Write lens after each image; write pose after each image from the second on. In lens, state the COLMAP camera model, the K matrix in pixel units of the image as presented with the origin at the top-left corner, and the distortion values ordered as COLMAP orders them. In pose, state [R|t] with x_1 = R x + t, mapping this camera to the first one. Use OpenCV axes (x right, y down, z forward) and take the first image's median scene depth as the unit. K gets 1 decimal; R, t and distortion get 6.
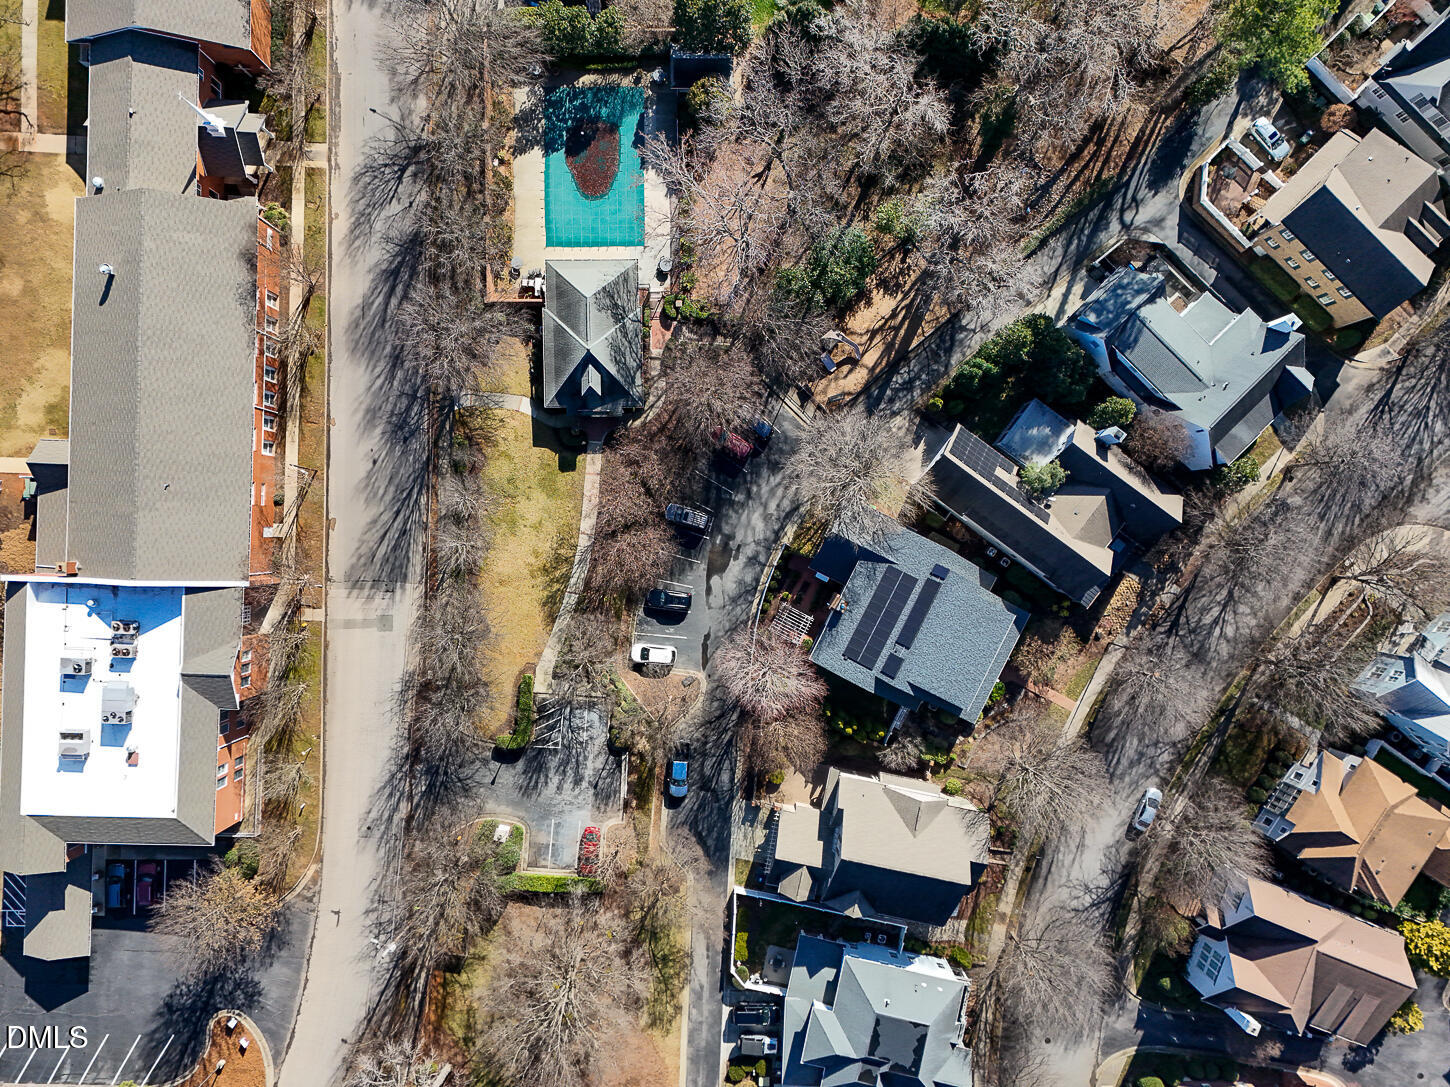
lens RADIAL K [[1012.3, 0, 722.2], [0, 1012.3, 543.3], [0, 0, 1]] dist [0.025565, -0.010450]
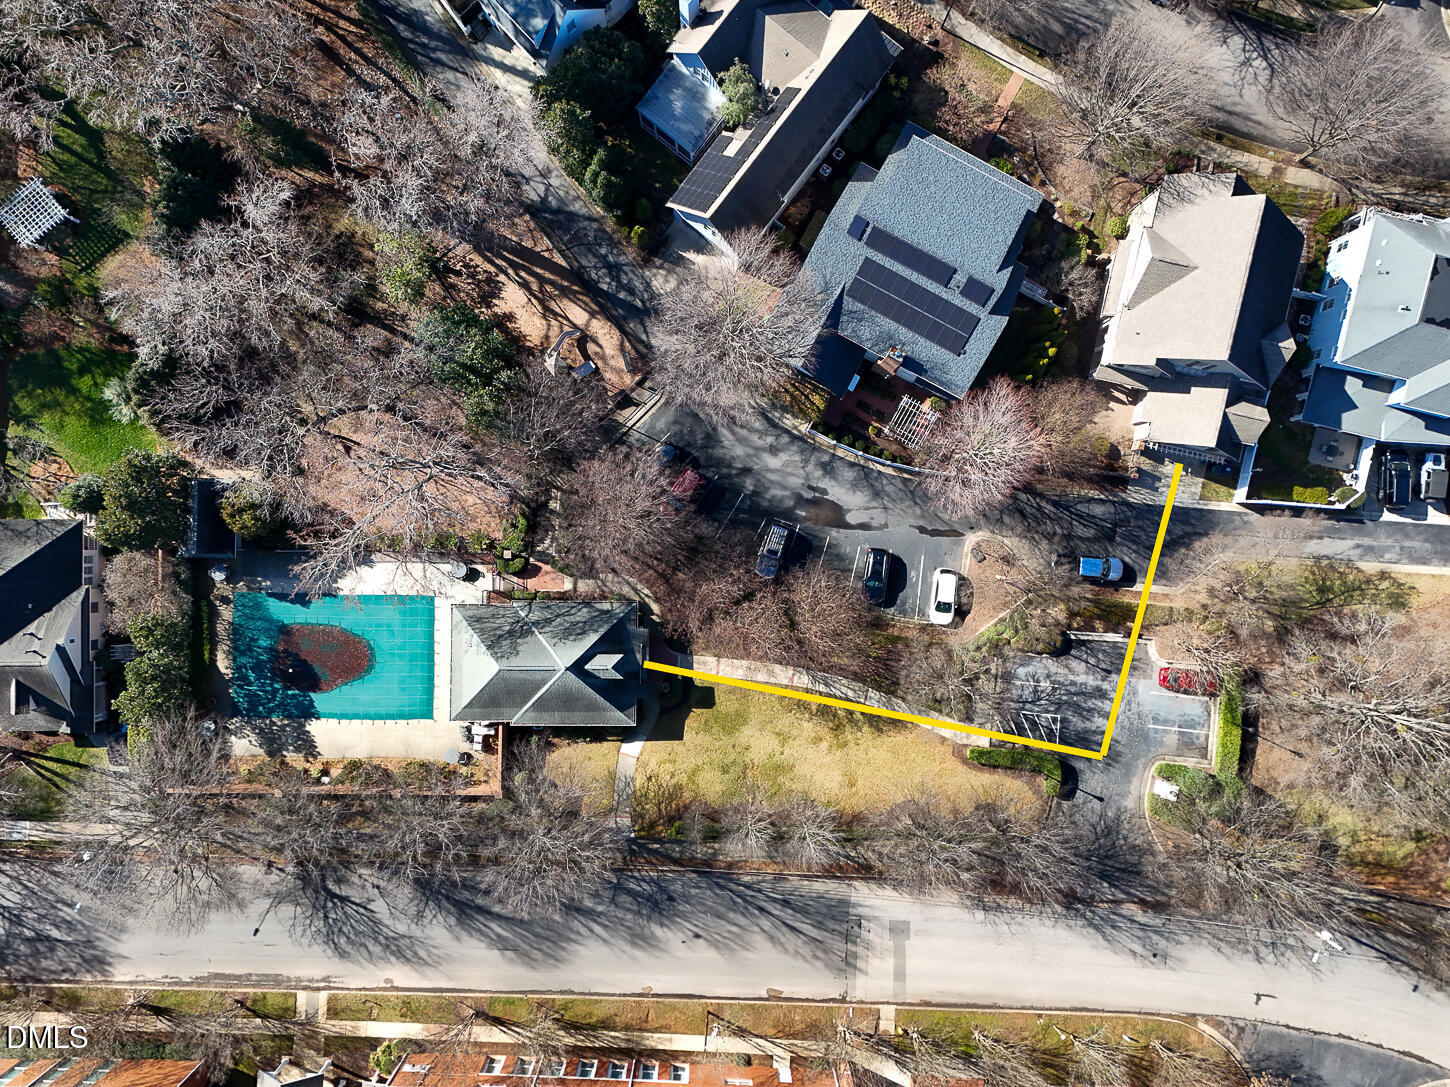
lens RADIAL K [[1012.3, 0, 725.7], [0, 1012.3, 551.7], [0, 0, 1]] dist [0.025565, -0.010450]
pose [[0.023216, -0.999665, -0.011476, -0.027914], [0.999670, 0.023086, 0.011281, -0.074414], [-0.011012, -0.011734, 0.999871, 0.203377]]
